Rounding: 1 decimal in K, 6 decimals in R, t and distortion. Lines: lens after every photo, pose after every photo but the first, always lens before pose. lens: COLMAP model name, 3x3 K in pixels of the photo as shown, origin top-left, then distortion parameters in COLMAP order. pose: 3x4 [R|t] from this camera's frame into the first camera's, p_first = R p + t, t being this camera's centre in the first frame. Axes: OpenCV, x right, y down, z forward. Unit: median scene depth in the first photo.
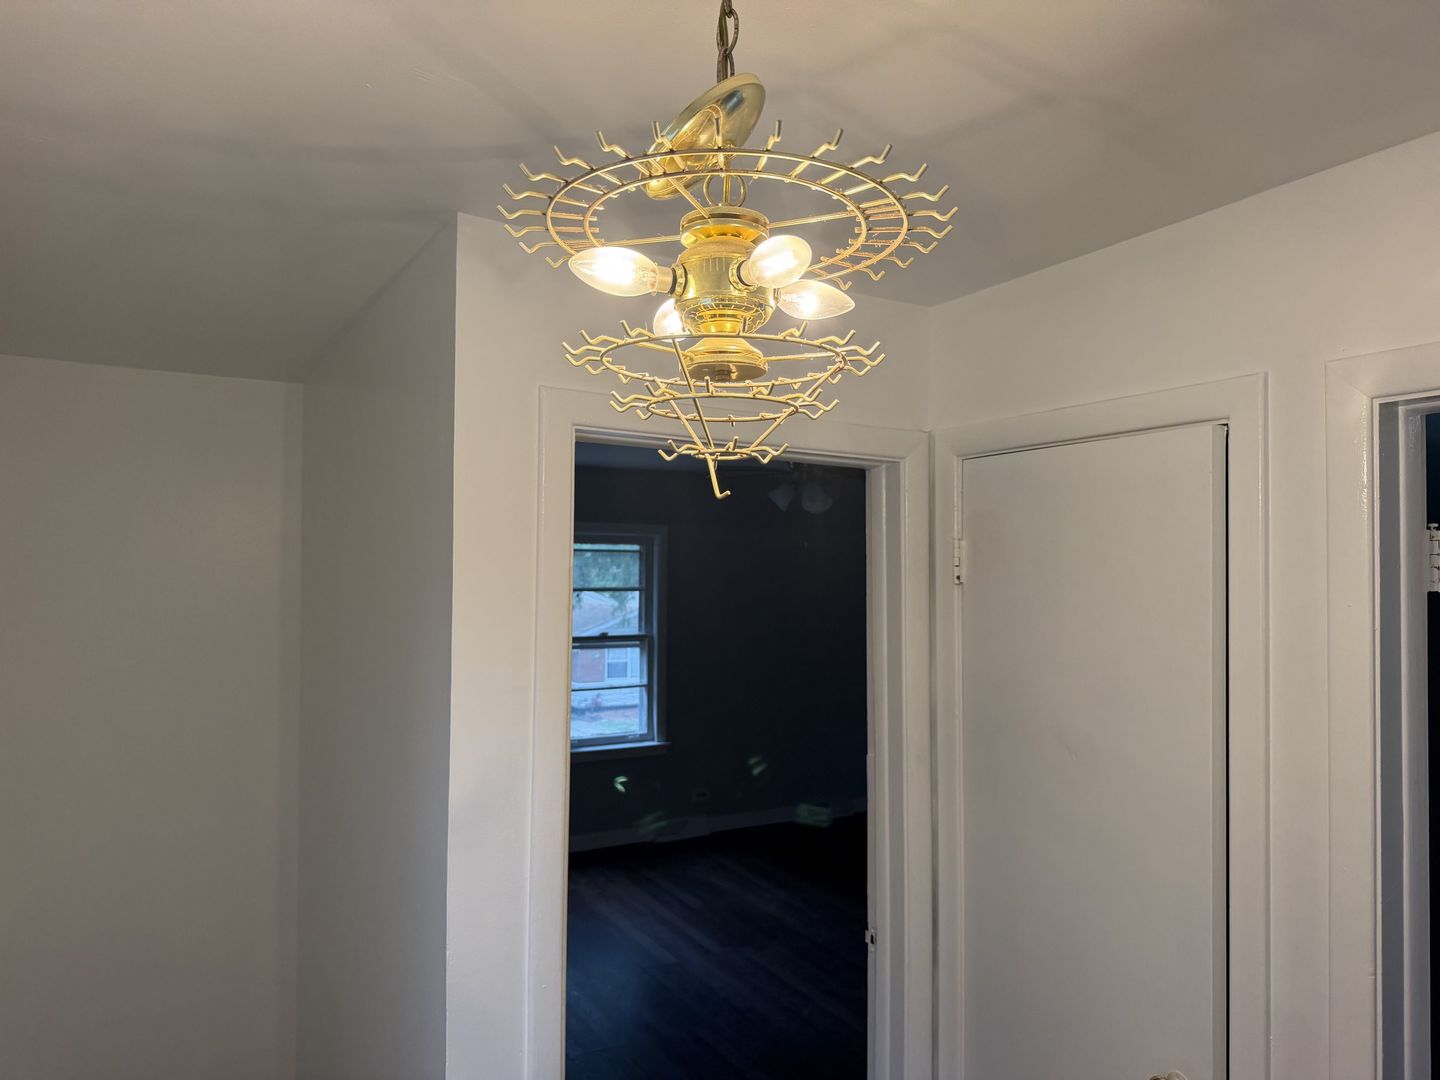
lens RADIAL K [[1011.5, 0, 722.0], [0, 1011.5, 541.4], [0, 0, 1]] dist [-0.013258, -0.002132]
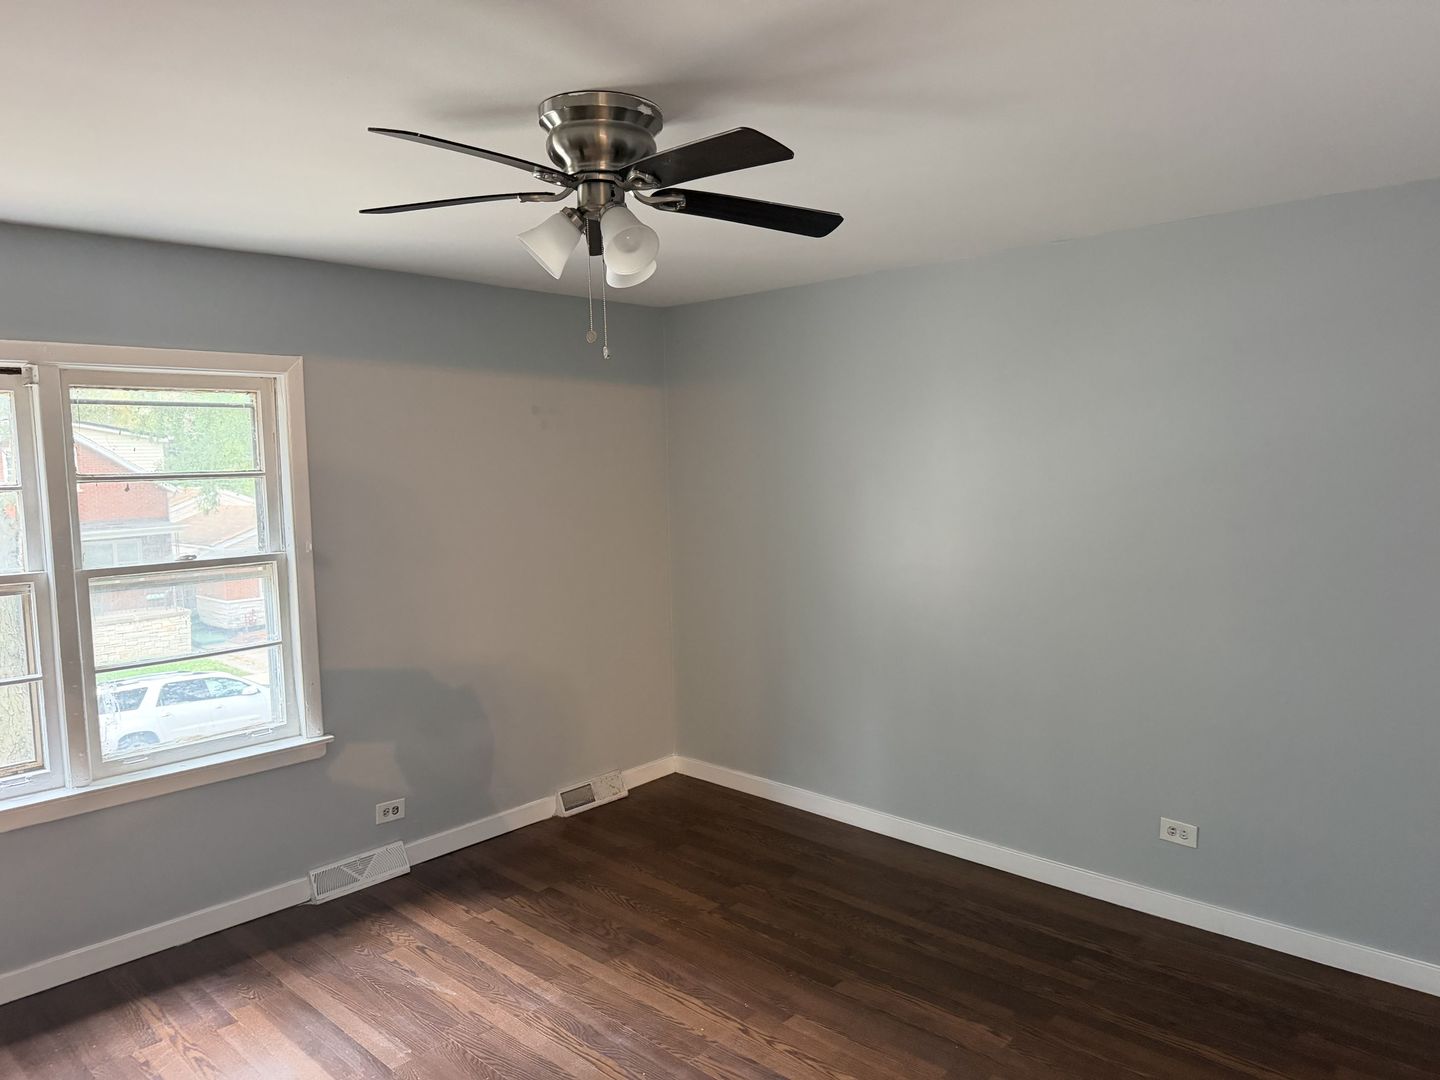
lens RADIAL K [[1011.5, 0, 716.0], [0, 1011.5, 544.9], [0, 0, 1]] dist [-0.013258, -0.002132]
pose [[0.952239, -0.051200, 0.301032, -0.009541], [0.017990, 0.993537, 0.112075, 0.028602], [-0.304825, -0.101306, 0.947005, 0.394539]]
